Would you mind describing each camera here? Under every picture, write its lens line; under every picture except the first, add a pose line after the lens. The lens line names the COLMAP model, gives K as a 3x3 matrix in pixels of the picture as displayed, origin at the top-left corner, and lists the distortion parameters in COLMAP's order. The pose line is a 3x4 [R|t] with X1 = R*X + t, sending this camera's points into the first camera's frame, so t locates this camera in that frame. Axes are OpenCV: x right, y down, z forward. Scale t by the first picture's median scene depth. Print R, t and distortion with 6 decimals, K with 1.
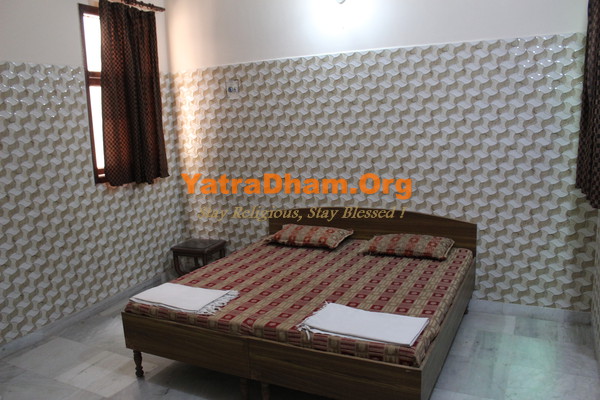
lens RADIAL K [[485.0, 0, 297.6], [0, 485.0, 185.7], [0, 0, 1]] dist [-0.057156, 0.006469]
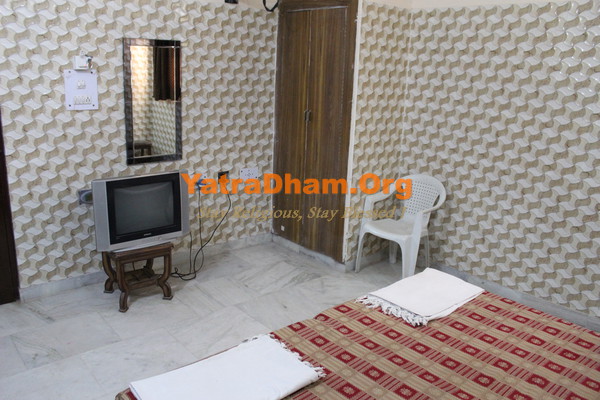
lens RADIAL K [[485.0, 0, 297.6], [0, 485.0, 185.7], [0, 0, 1]] dist [-0.057156, 0.006469]
pose [[-0.371606, 0.244644, -0.895577, 0.572899], [-0.139891, 0.938886, 0.314521, -0.180529], [0.917791, 0.242161, -0.314672, 1.095057]]
